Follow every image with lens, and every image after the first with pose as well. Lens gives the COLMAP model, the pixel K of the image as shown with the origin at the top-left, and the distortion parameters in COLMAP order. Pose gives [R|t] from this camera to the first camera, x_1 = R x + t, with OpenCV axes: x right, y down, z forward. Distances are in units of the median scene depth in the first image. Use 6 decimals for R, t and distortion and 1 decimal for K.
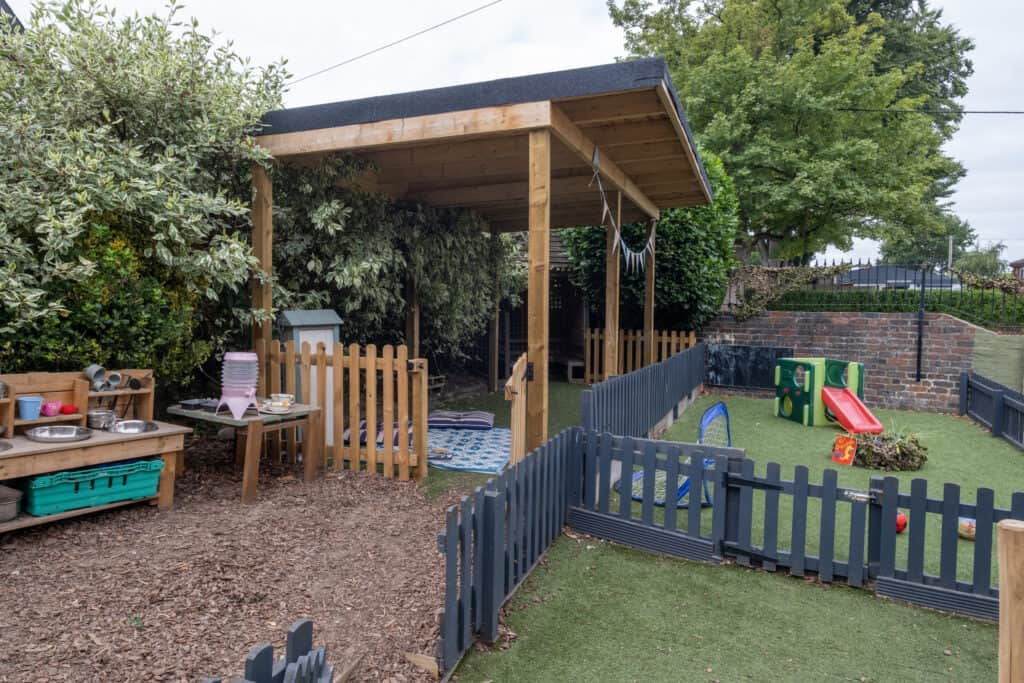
lens RADIAL K [[686.5, 0, 512.0], [0, 686.5, 341.5], [0, 0, 1]] dist [0.001168, 0.002311]
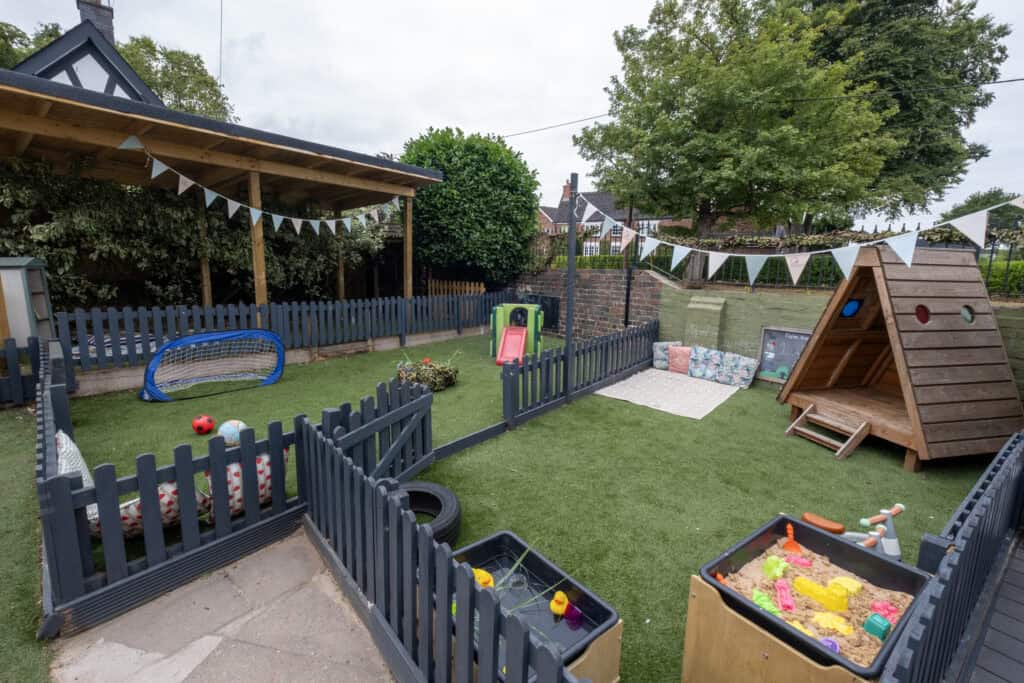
lens RADIAL K [[446.5, 0, 512.0], [0, 446.5, 341.5], [0, 0, 1]] dist [-0.000426, 0.000084]
pose [[0.954519, 0.057495, -0.292554, 0.625041], [-0.026234, 0.993621, 0.109681, 0.002643], [0.296994, -0.097018, 0.949938, 0.196130]]
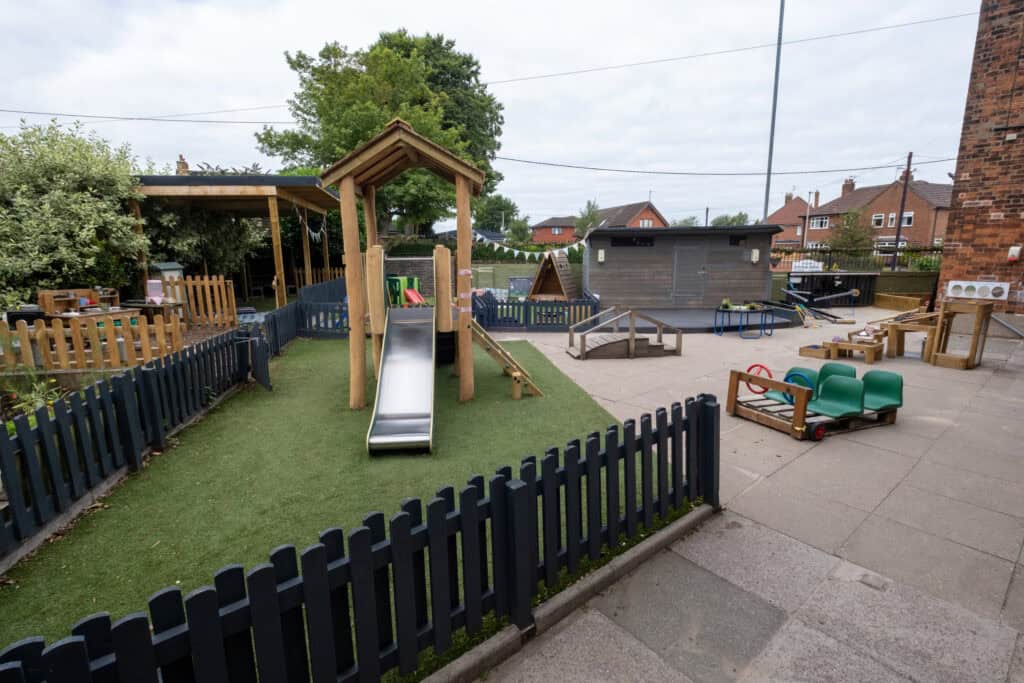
lens RADIAL K [[463.0, 0, 512.0], [0, 463.0, 341.5], [0, 0, 1]] dist [-0.004162, -0.000504]
pose [[0.851901, -0.112451, 0.511488, -0.073932], [0.039110, 0.987608, 0.151989, 0.015612], [-0.522241, -0.109476, 0.845742, -0.550405]]
